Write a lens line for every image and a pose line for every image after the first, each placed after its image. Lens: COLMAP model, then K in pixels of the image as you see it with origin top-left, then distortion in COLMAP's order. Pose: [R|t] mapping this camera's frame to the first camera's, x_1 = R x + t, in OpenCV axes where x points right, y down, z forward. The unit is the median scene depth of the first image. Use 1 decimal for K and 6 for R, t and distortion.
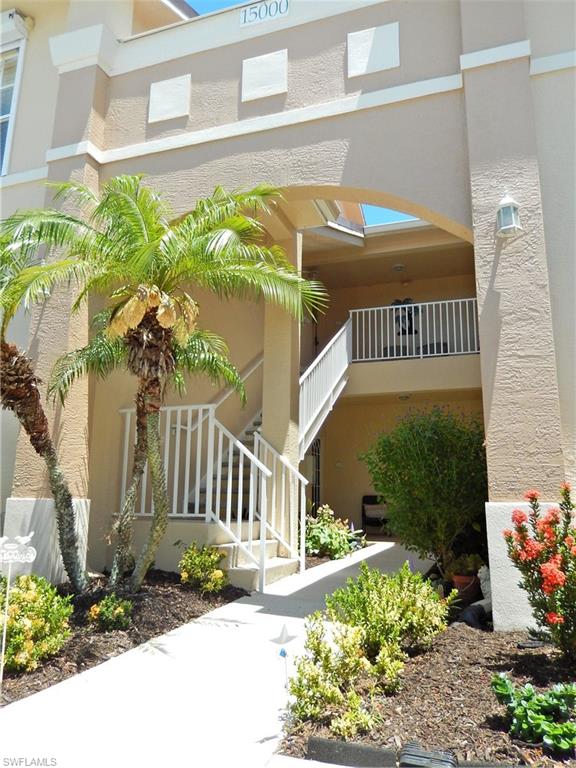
lens RADIAL K [[572.5, 0, 288.2], [0, 572.5, 384.4], [0, 0, 1]] dist [-0.006741, -0.007479]
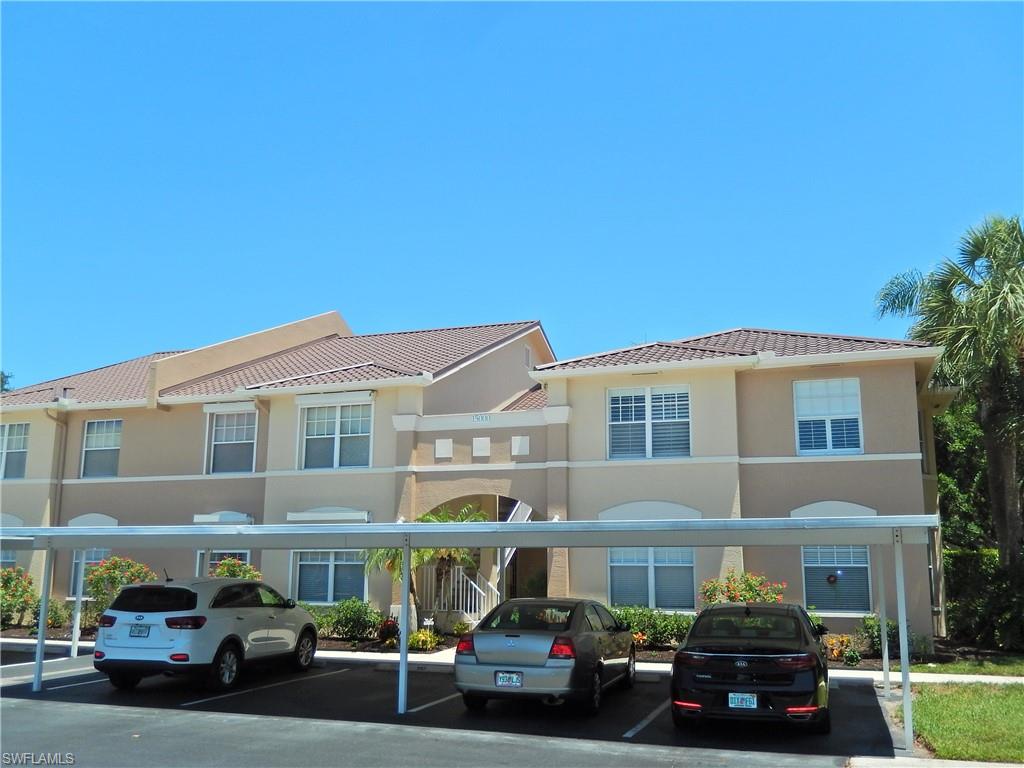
lens RADIAL K [[950.5, 0, 511.3], [0, 950.5, 384.2], [0, 0, 1]] dist [-0.009066, 0.000000]
pose [[0.999881, -0.008830, 0.012620, 0.042400], [0.008740, 0.999936, 0.007146, -0.812129], [-0.012682, -0.007035, 0.999895, -3.242887]]
